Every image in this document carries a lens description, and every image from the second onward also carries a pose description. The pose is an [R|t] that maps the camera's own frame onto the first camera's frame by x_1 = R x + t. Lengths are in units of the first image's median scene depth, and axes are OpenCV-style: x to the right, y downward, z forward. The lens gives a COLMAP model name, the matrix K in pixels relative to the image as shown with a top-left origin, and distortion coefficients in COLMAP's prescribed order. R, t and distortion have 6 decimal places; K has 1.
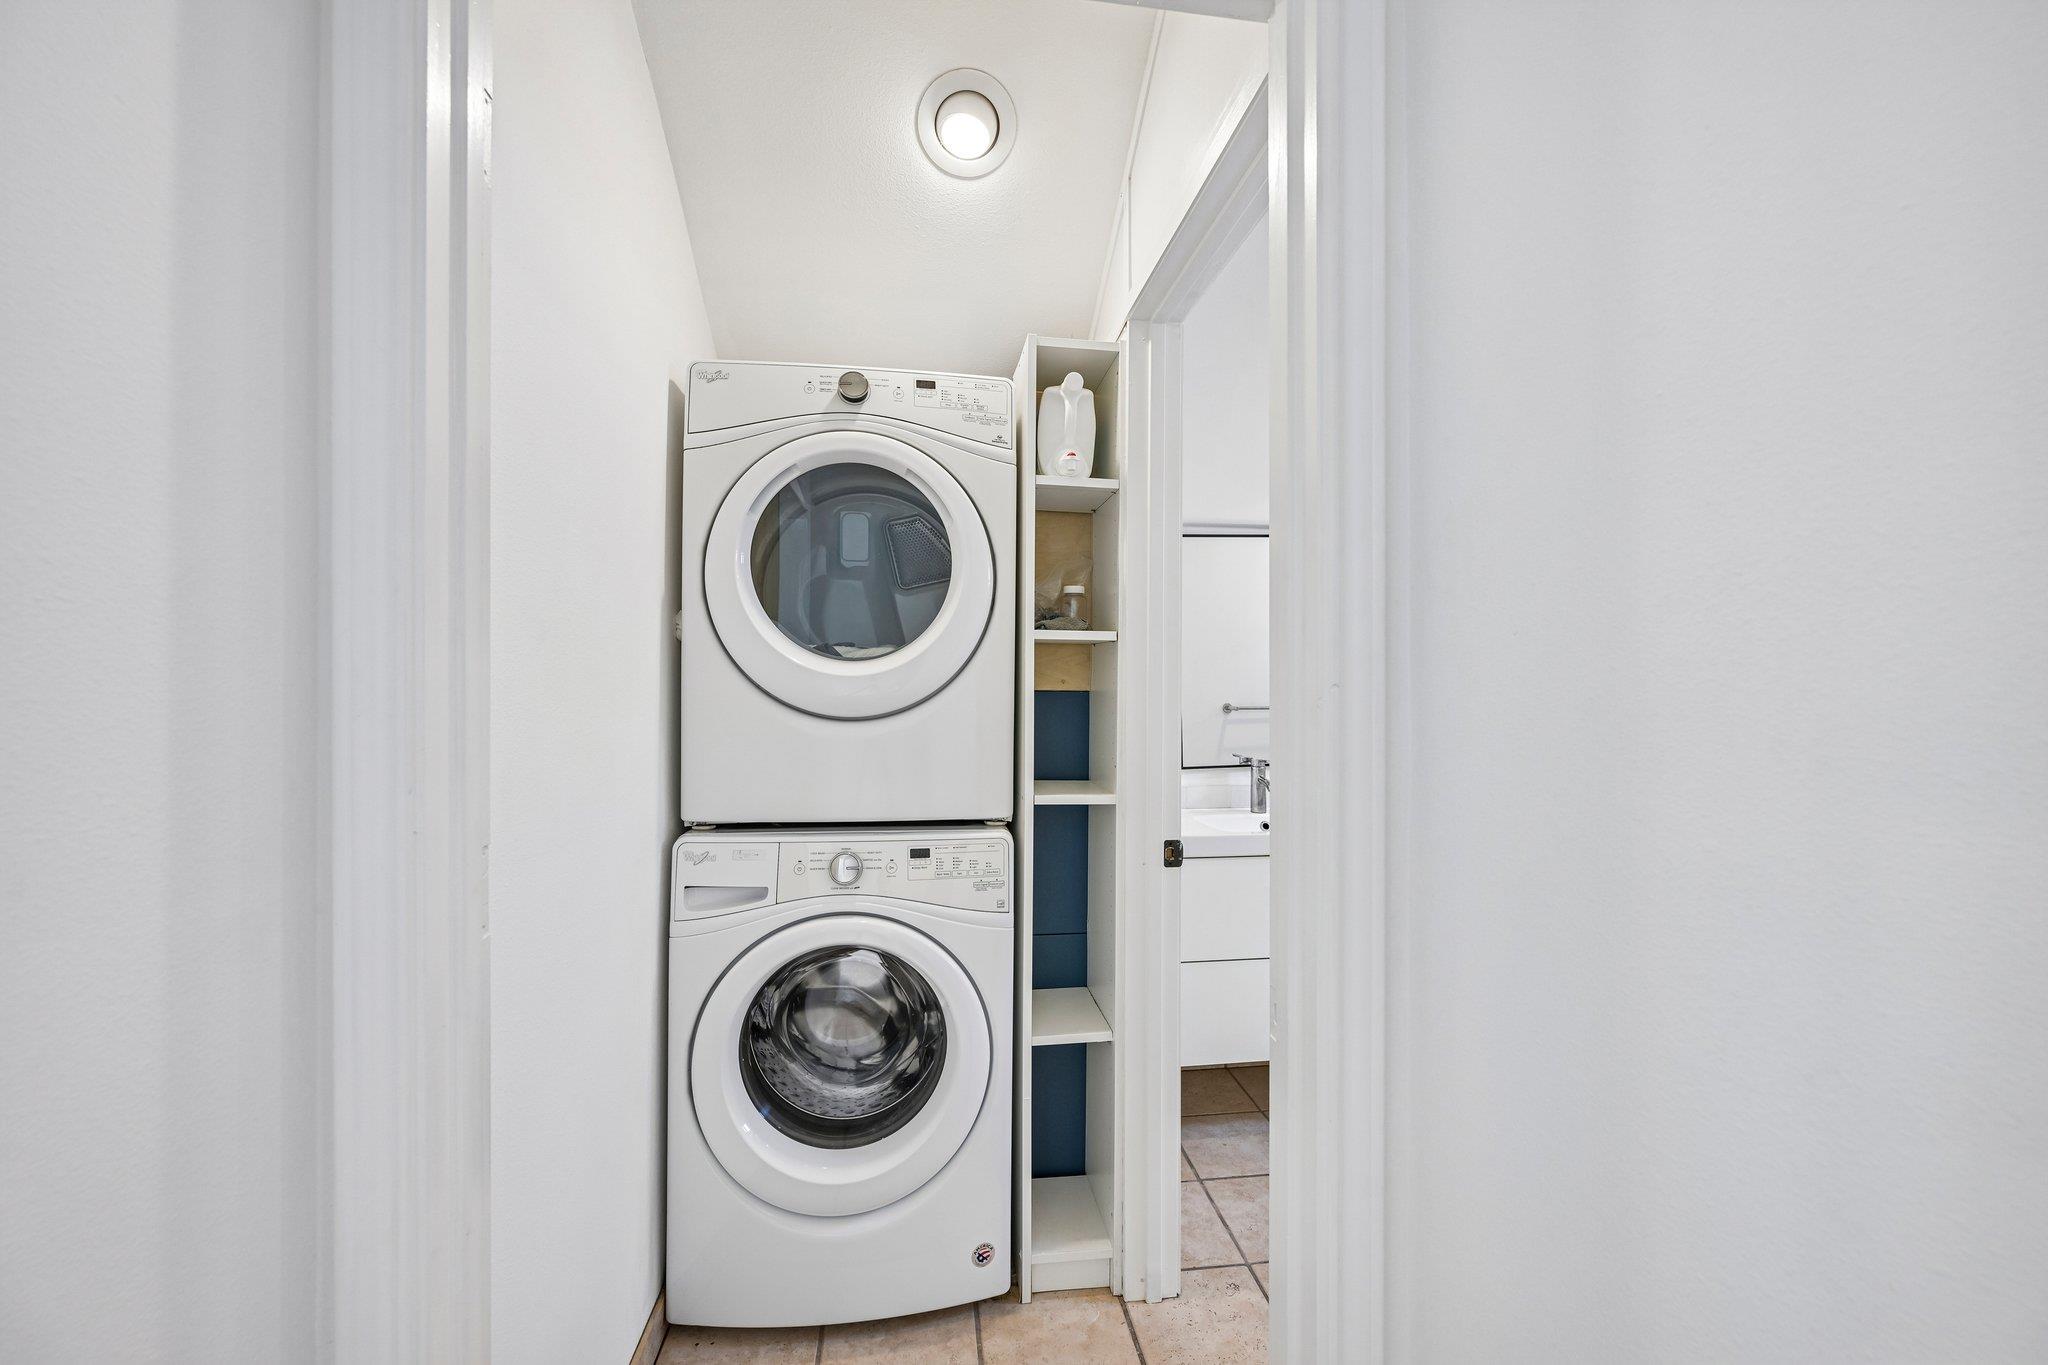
lens RADIAL K [[806.8, 0, 1024.0], [0, 806.8, 682.5], [0, 0, 1]] dist [-0.000559, -0.000048]
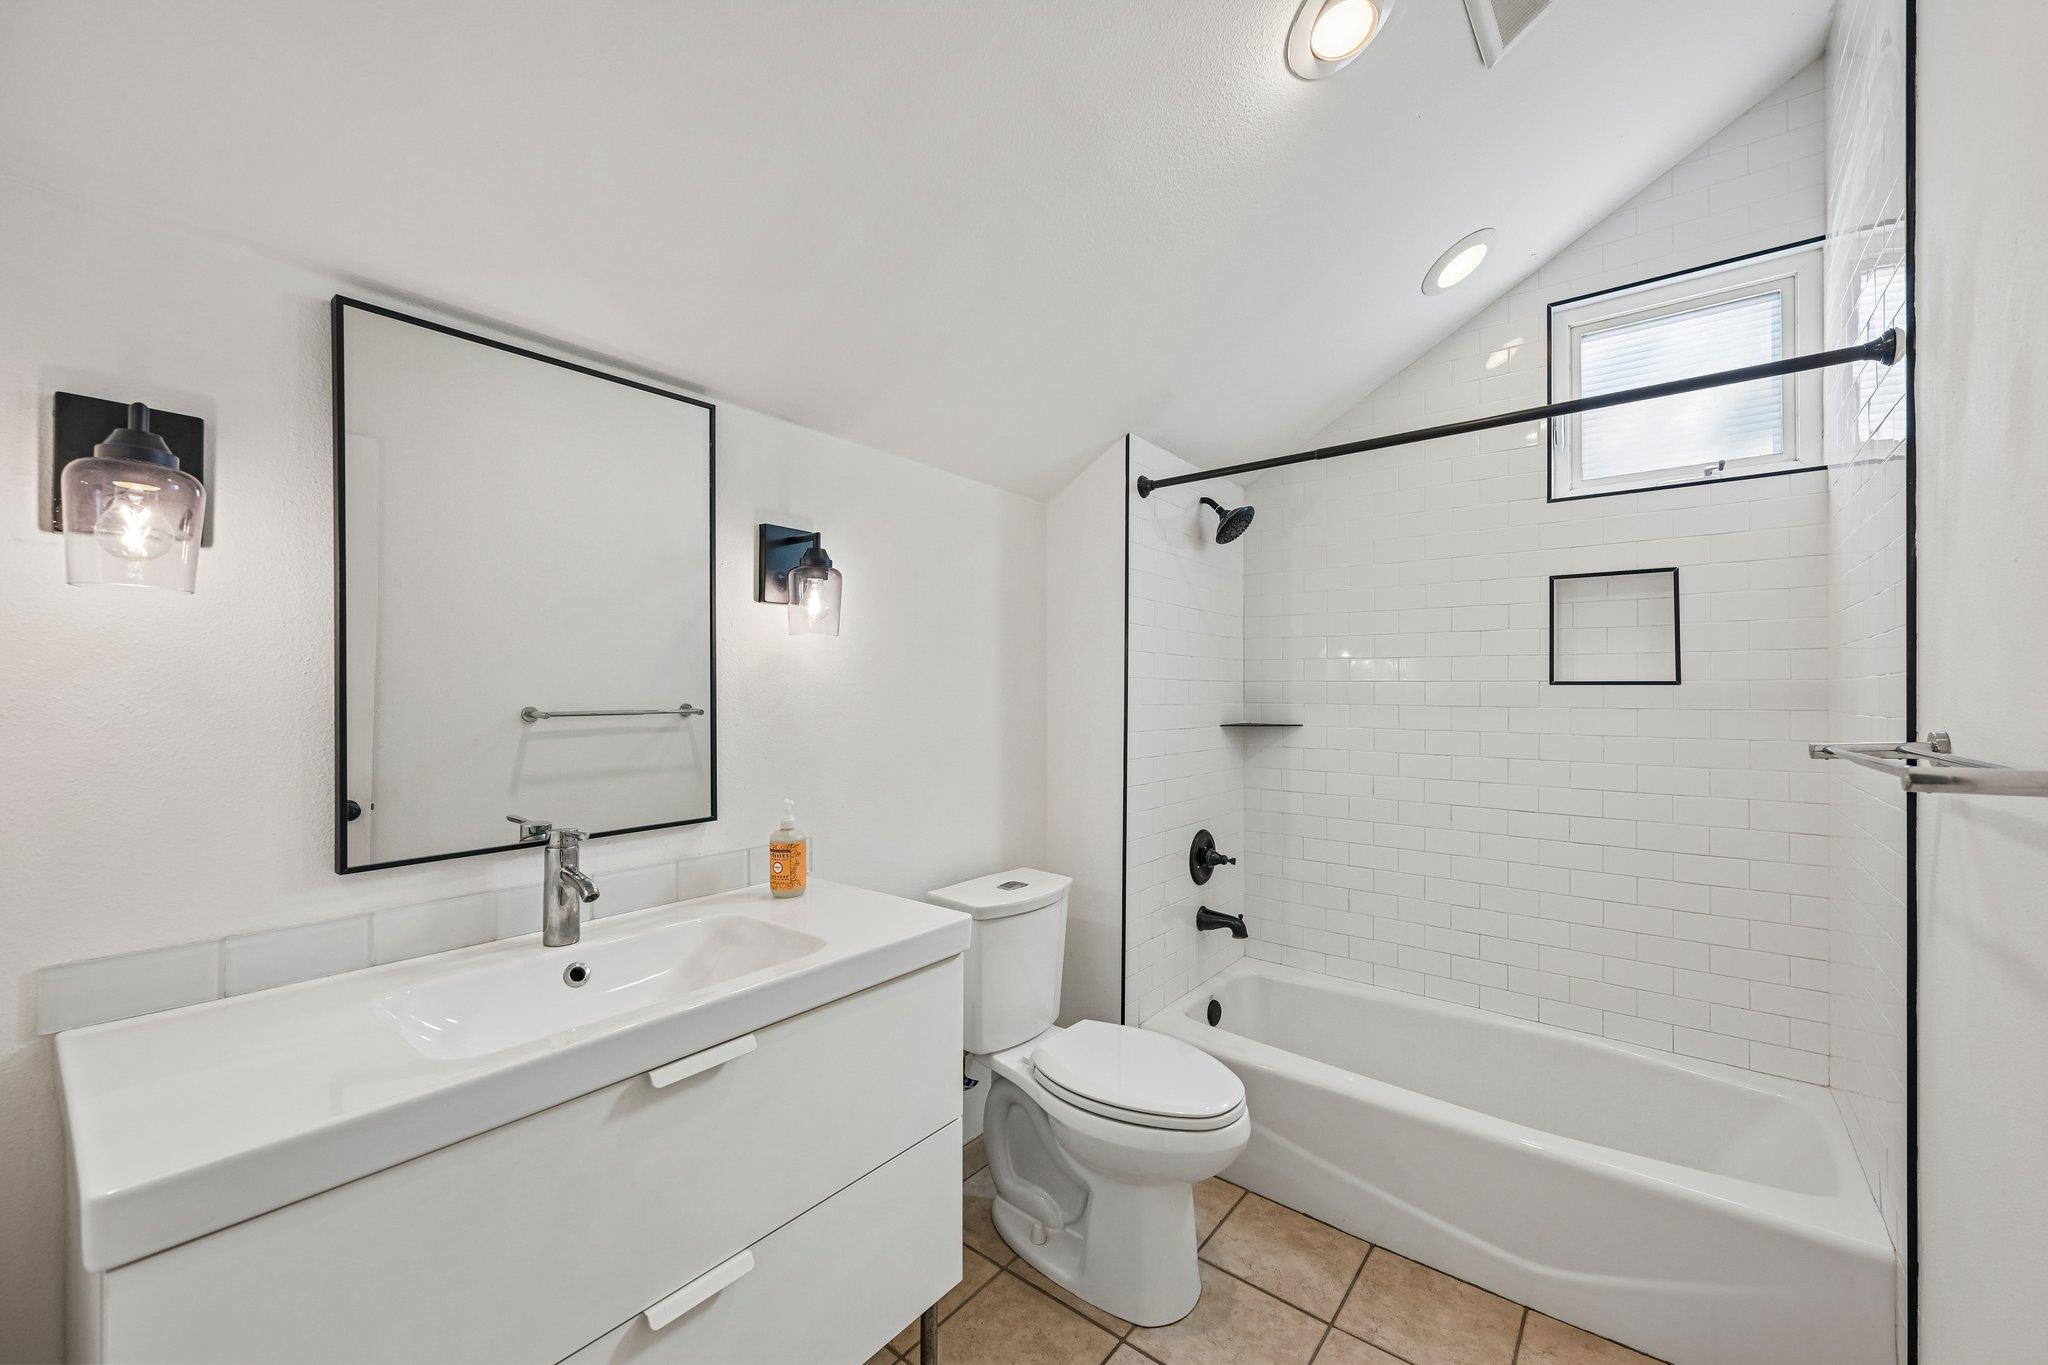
lens RADIAL K [[806.8, 0, 1024.0], [0, 806.8, 682.5], [0, 0, 1]] dist [-0.000559, -0.000048]
pose [[0.717037, -0.000876, 0.697035, 0.150295], [-0.001464, 0.999995, 0.002763, 0.006020], [-0.697034, -0.003002, 0.717032, 0.456146]]
